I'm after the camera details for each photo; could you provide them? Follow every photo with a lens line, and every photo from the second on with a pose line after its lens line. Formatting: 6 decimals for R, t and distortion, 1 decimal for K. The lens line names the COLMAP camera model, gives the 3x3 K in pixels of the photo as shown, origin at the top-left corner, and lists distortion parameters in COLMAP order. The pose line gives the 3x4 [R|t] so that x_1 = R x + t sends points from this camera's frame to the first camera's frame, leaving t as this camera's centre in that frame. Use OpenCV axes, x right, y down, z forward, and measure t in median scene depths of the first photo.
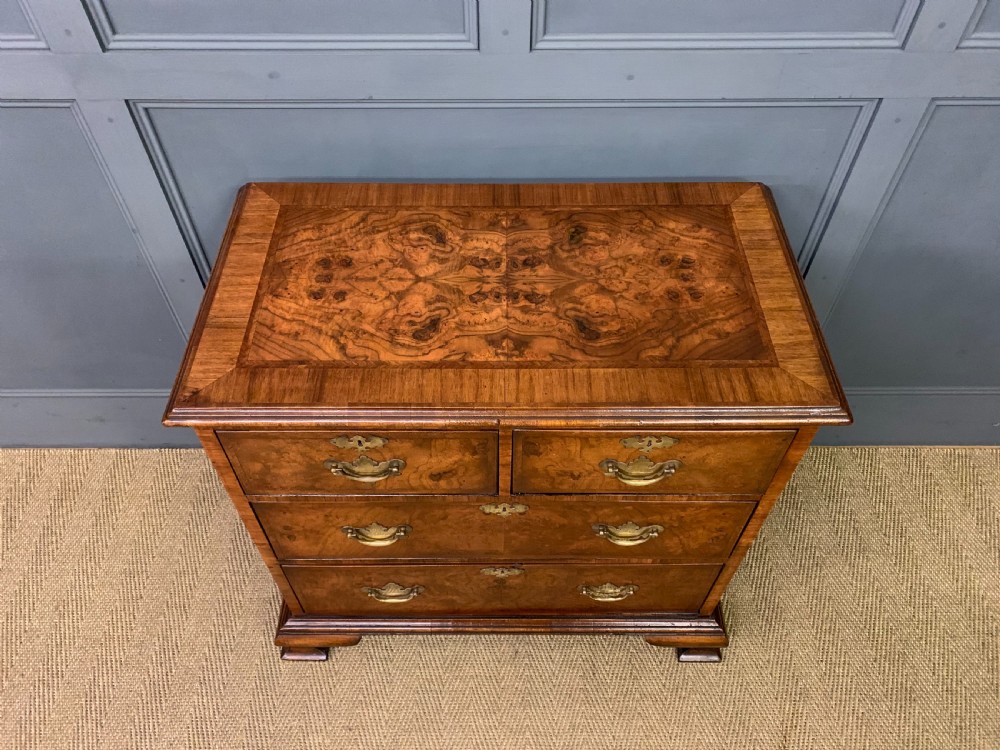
lens RADIAL K [[765.5, 0, 499.1], [0, 765.5, 380.6], [0, 0, 1]] dist [0.044854, -0.030649]
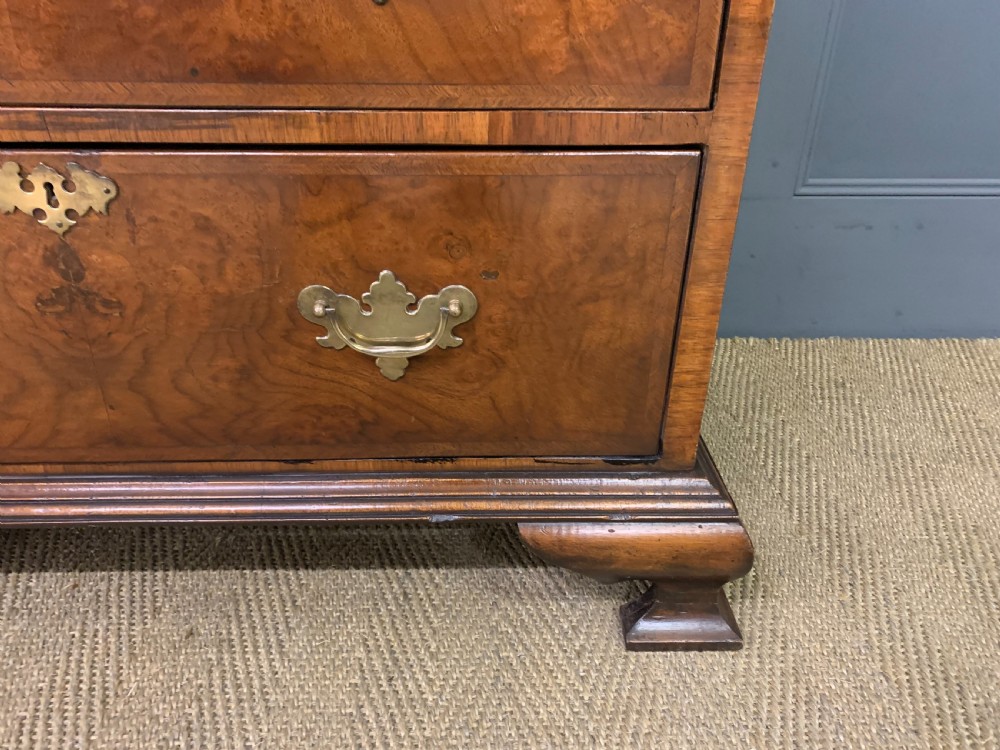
lens RADIAL K [[765.5, 0, 491.2], [0, 765.5, 371.0], [0, 0, 1]] dist [0.044854, -0.030649]
pose [[0.999756, -0.003023, 0.021888, 0.216454], [0.011319, 0.920822, -0.389818, 0.522630], [-0.018976, 0.389970, 0.920632, 0.825715]]
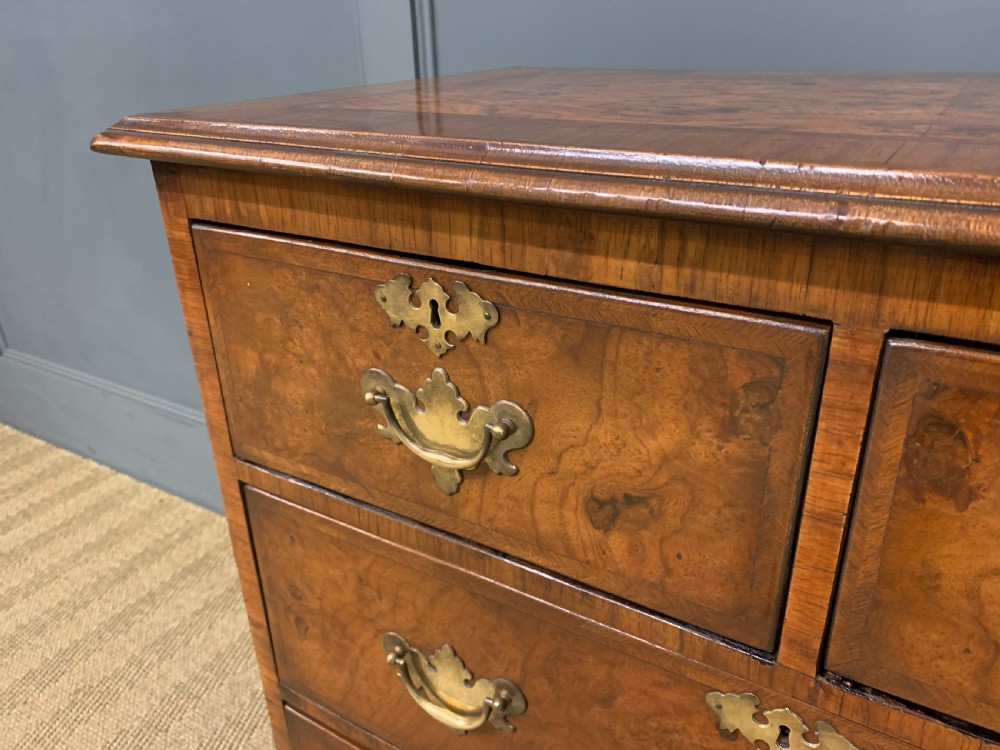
lens RADIAL K [[765.5, 0, 501.0], [0, 765.5, 388.2], [0, 0, 1]] dist [0.044854, -0.030649]
pose [[0.846756, 0.206746, -0.490164, 0.035608], [-0.400280, 0.854502, -0.331061, 0.199606], [0.350401, 0.476531, 0.806311, 0.635876]]
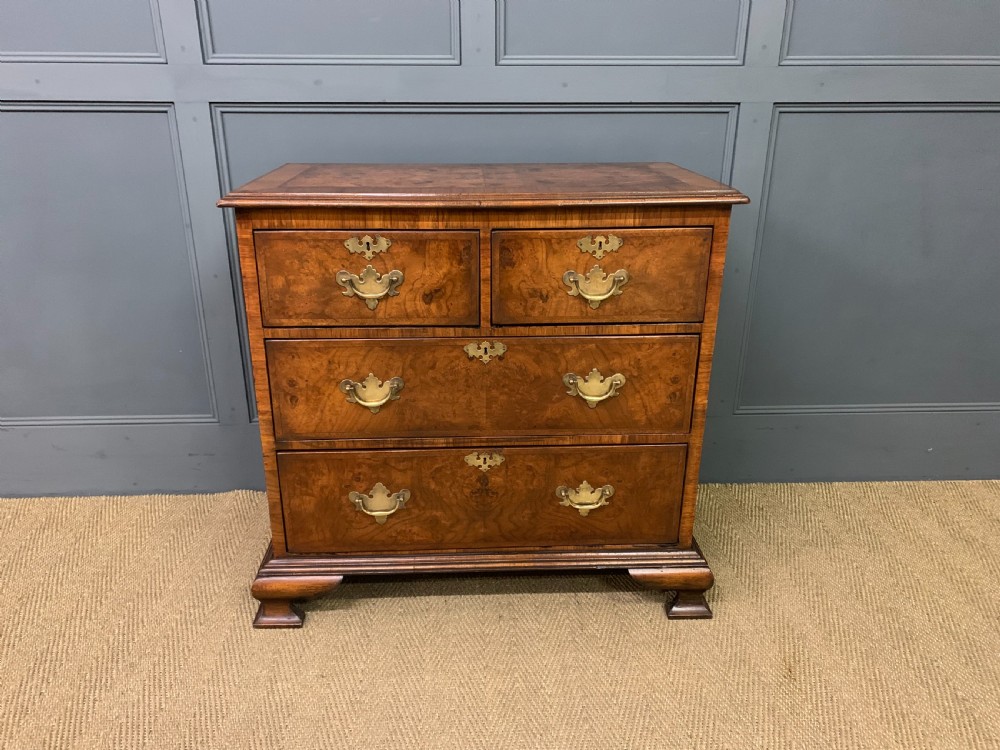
lens RADIAL K [[765.5, 0, 495.5], [0, 765.5, 373.7], [0, 0, 1]] dist [0.044854, -0.030649]
pose [[0.999199, -0.013613, 0.037635, -0.022268], [0.030755, 0.862932, -0.504384, 0.786243], [-0.025611, 0.505137, 0.862659, 0.023477]]
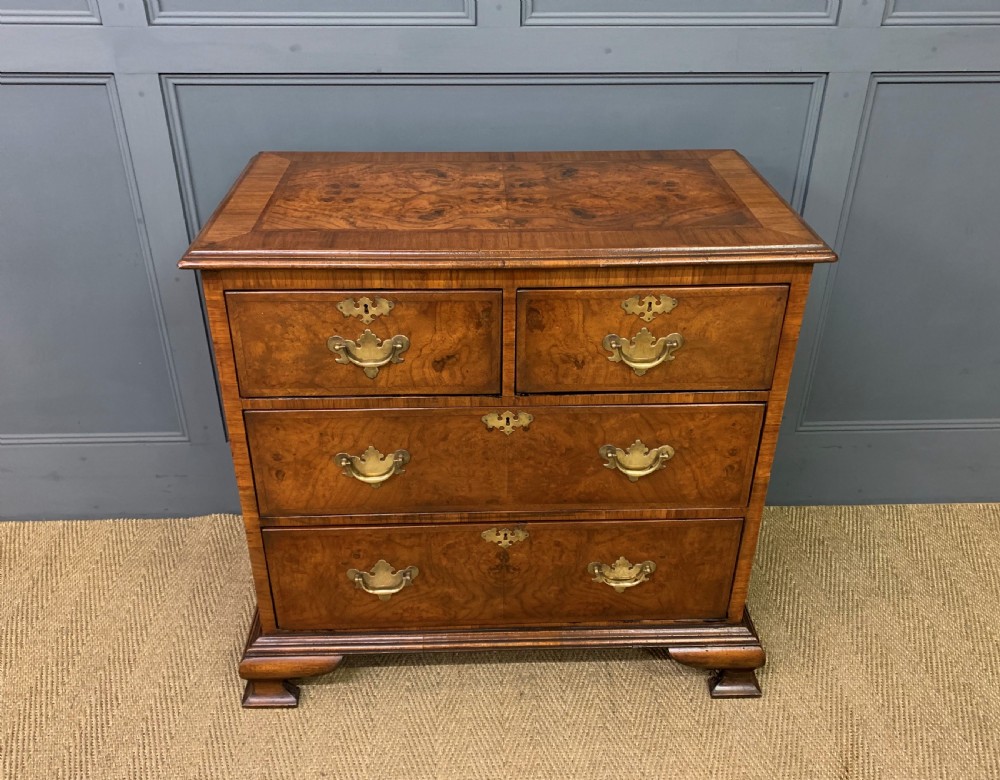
lens RADIAL K [[893.3, 0, 504.1], [0, 893.3, 383.3], [0, 0, 1]] dist [0.045571, -0.033387]
pose [[0.999321, -0.013614, 0.034236, -0.036009], [0.025002, 0.933107, -0.358728, 0.530466], [-0.027062, 0.359341, 0.932814, -0.064075]]
